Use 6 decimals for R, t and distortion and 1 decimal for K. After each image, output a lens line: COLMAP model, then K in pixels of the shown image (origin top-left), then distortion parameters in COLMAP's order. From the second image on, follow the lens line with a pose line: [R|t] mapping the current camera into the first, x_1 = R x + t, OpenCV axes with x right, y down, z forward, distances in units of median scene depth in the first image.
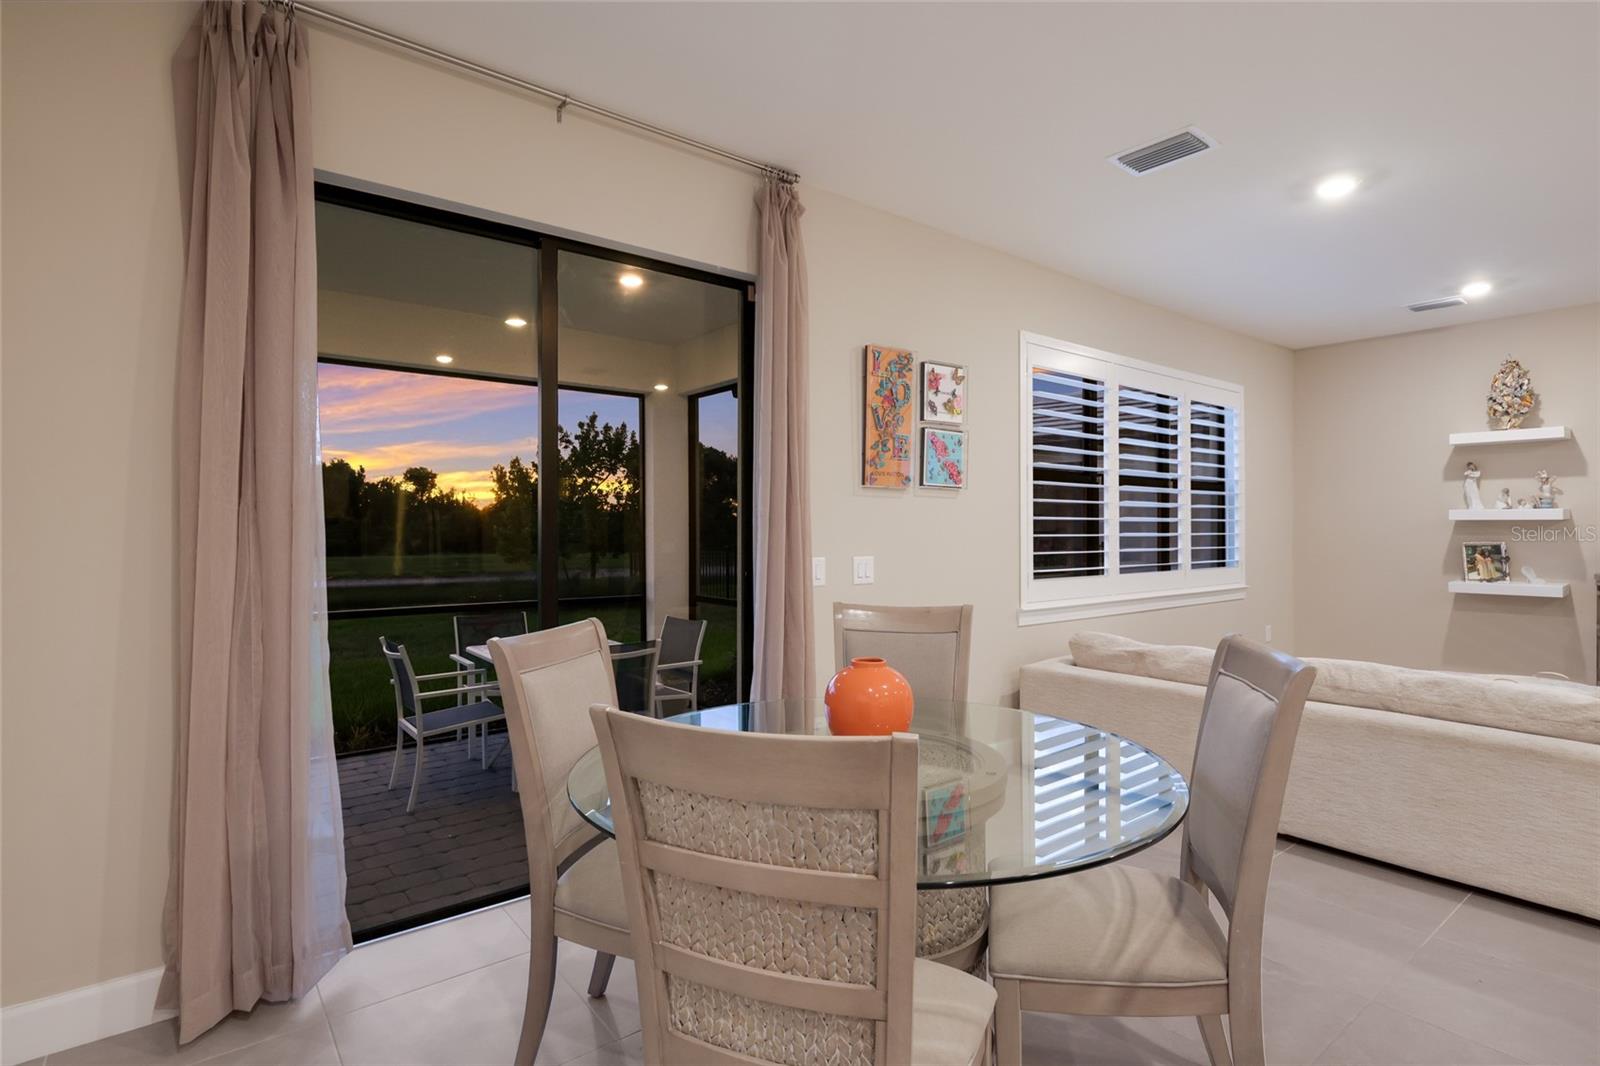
lens RADIAL K [[798.6, 0, 805.9], [0, 798.6, 533.5], [0, 0, 1]] dist [0.000156, -0.000319]
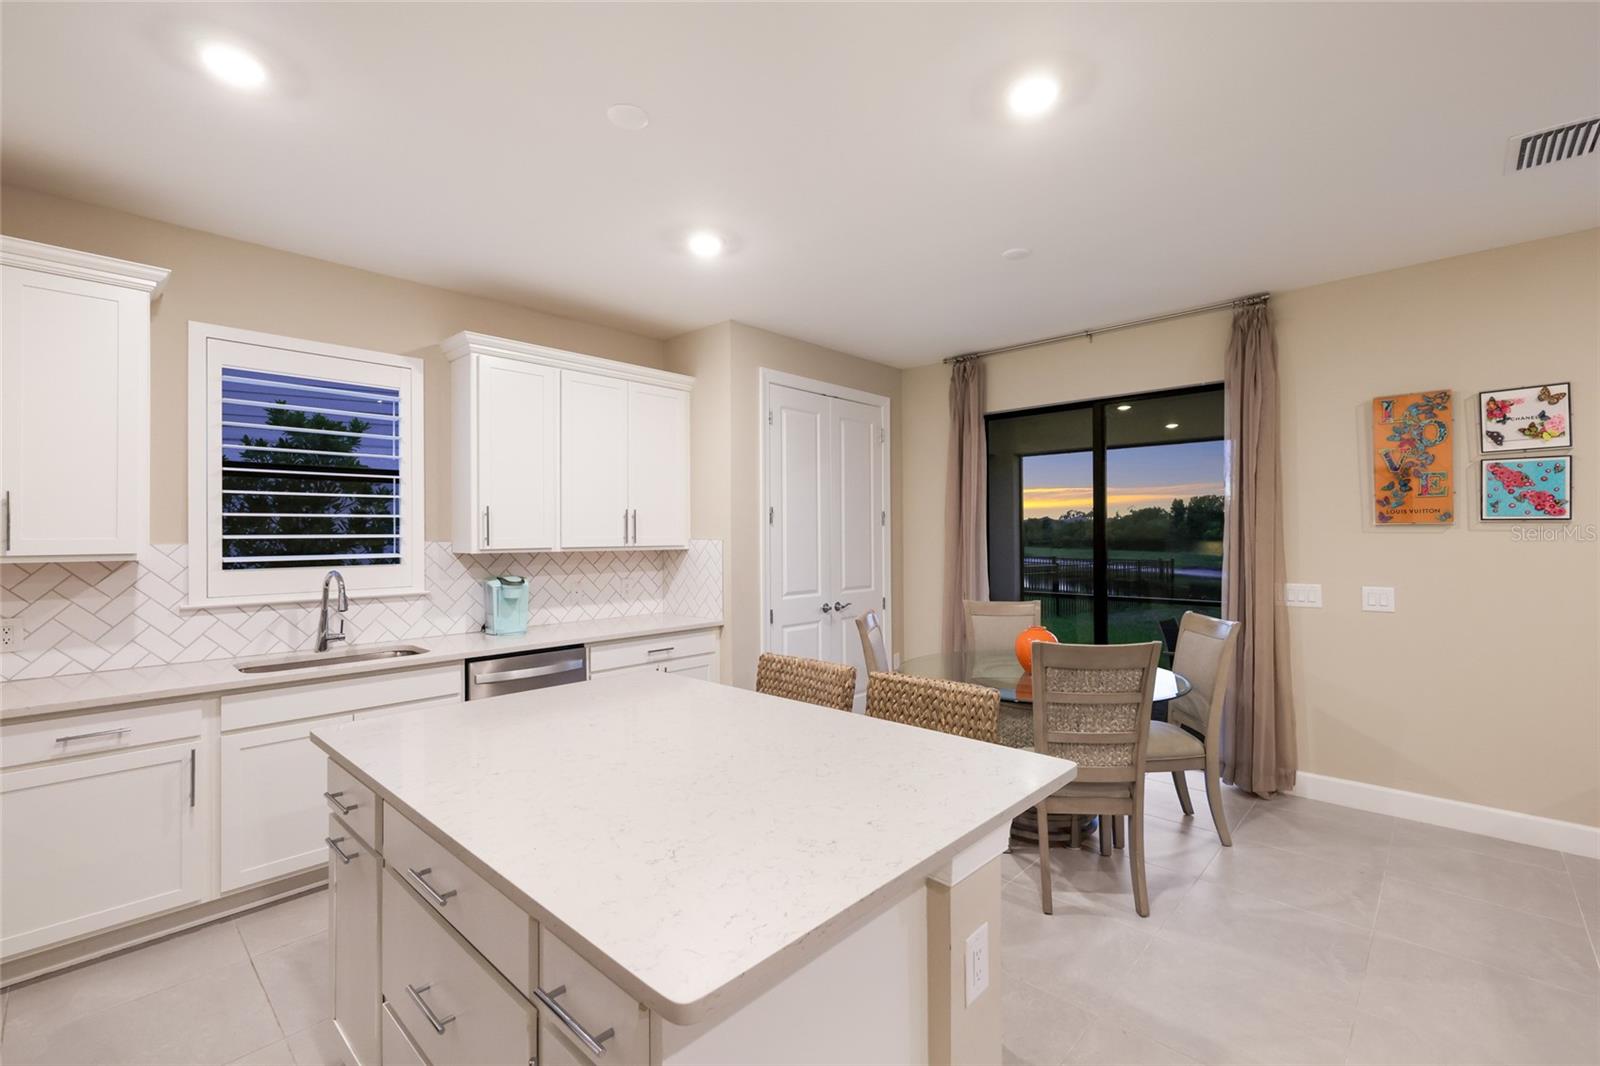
lens RADIAL K [[693.4, 0, 802.5], [0, 693.4, 530.6], [0, 0, 1]] dist [0.001194, 0.000139]
pose [[0.146306, -0.008534, -0.989203, 0.832934], [-0.002325, 0.999957, -0.008970, -0.036025], [0.989237, 0.003613, 0.146280, 0.057047]]
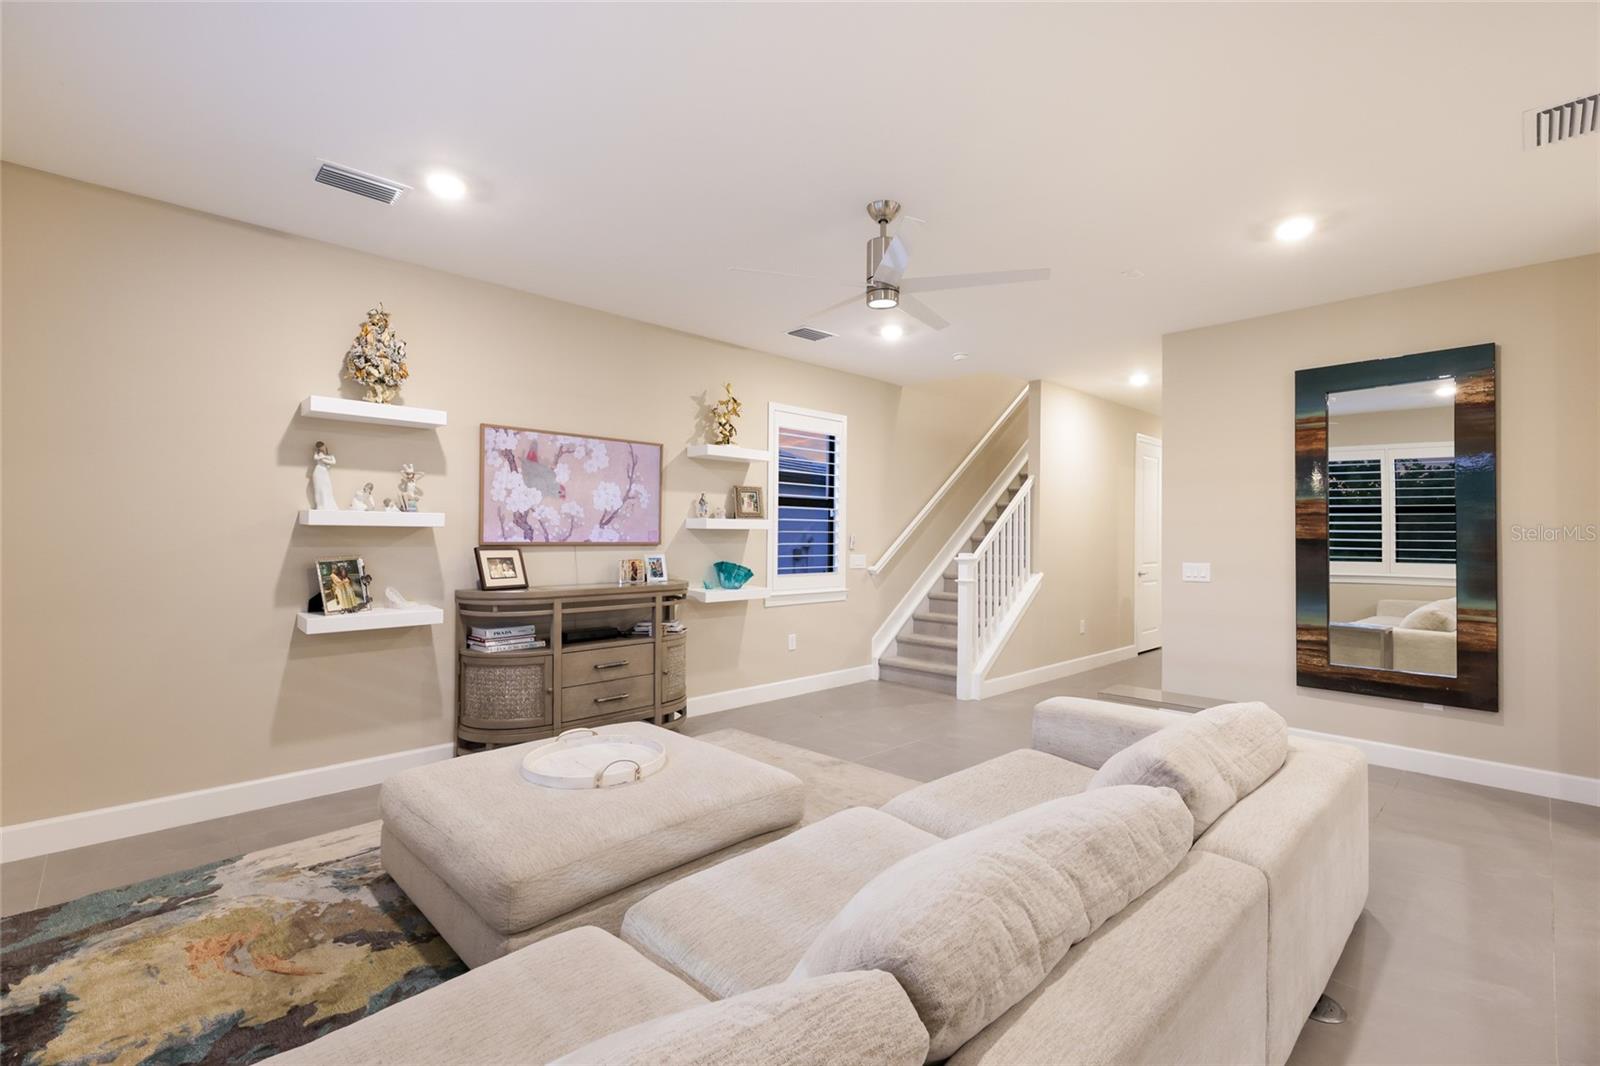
lens RADIAL K [[704.8, 0, 800.0], [0, 704.8, 533.0], [0, 0, 1]] dist [0.001406, -0.000068]
pose [[-0.096638, 0.003308, 0.995314, 0.263107], [-0.000433, 0.999994, -0.003366, -0.011811], [-0.995319, -0.000756, -0.096636, 0.920992]]
